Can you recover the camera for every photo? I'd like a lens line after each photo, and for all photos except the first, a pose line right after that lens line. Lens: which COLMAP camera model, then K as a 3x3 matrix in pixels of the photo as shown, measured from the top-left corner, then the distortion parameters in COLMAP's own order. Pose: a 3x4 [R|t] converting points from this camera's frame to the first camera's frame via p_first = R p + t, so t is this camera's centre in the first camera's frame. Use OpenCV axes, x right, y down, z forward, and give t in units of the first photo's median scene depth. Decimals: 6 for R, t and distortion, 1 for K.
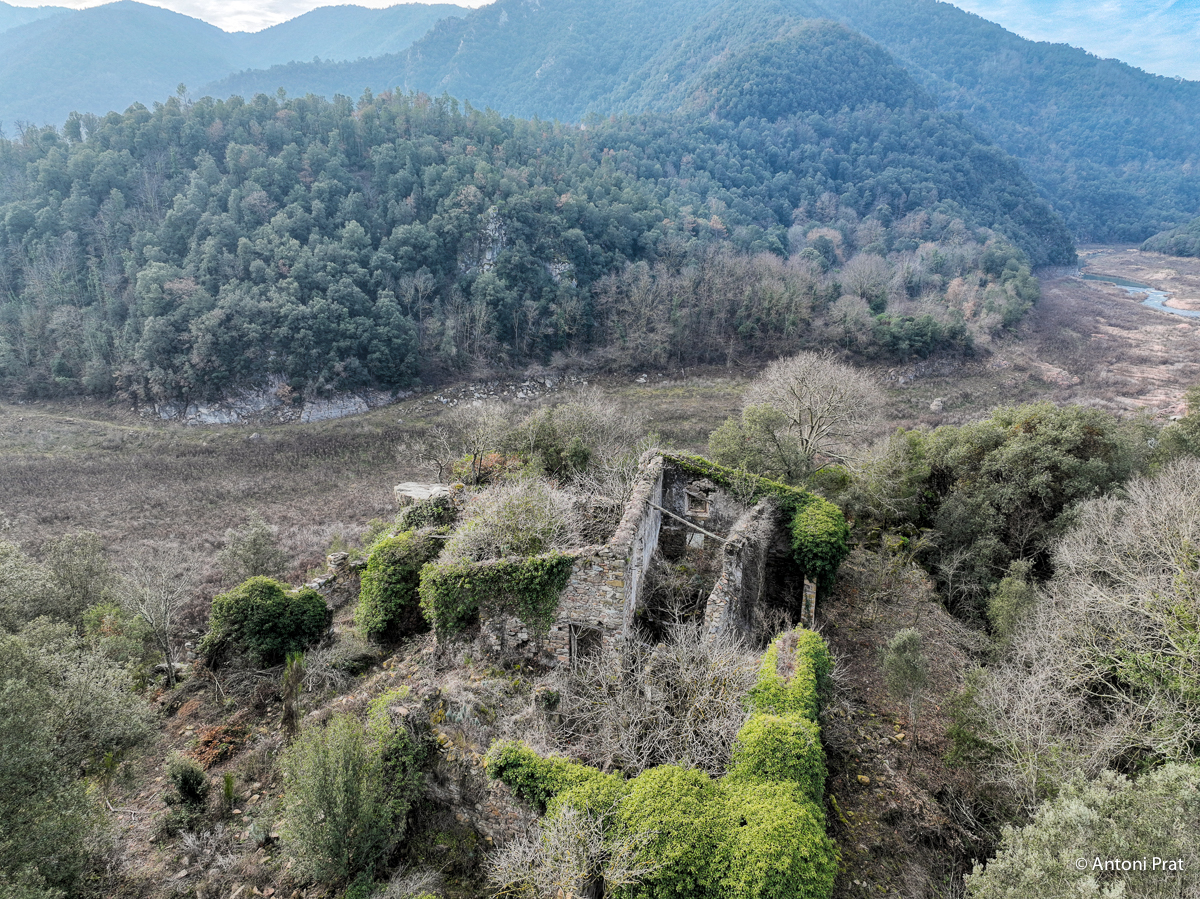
lens RADIAL K [[841.1, 0, 595.3], [0, 841.1, 447.7], [0, 0, 1]] dist [-0.001840, 0.019919]
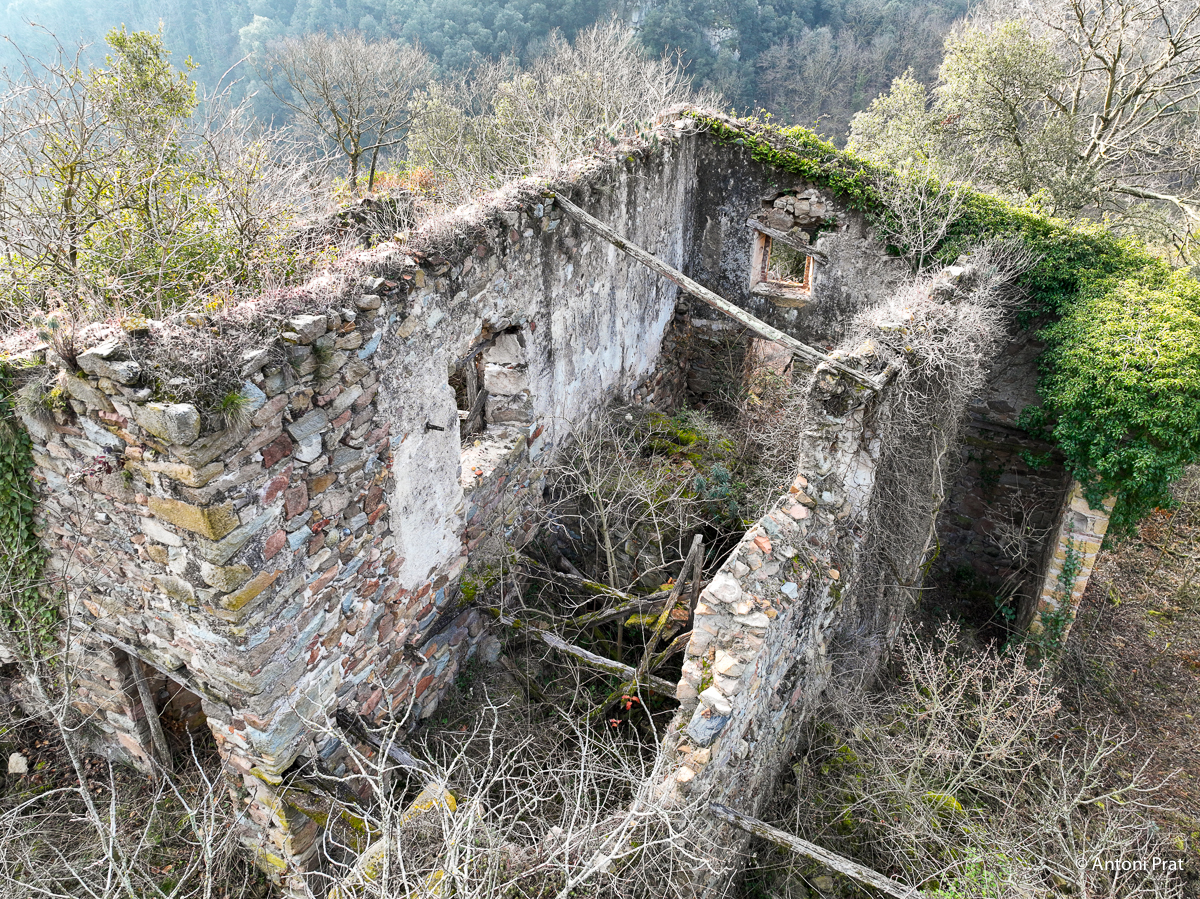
lens RADIAL K [[841.1, 0, 598.3], [0, 841.1, 447.7], [0, 0, 1]] dist [-0.001840, 0.019919]
pose [[0.981000, 0.091749, -0.170940, 0.021750], [-0.054072, 0.975496, 0.213271, 0.013960], [0.186318, -0.199976, 0.961923, 0.118424]]
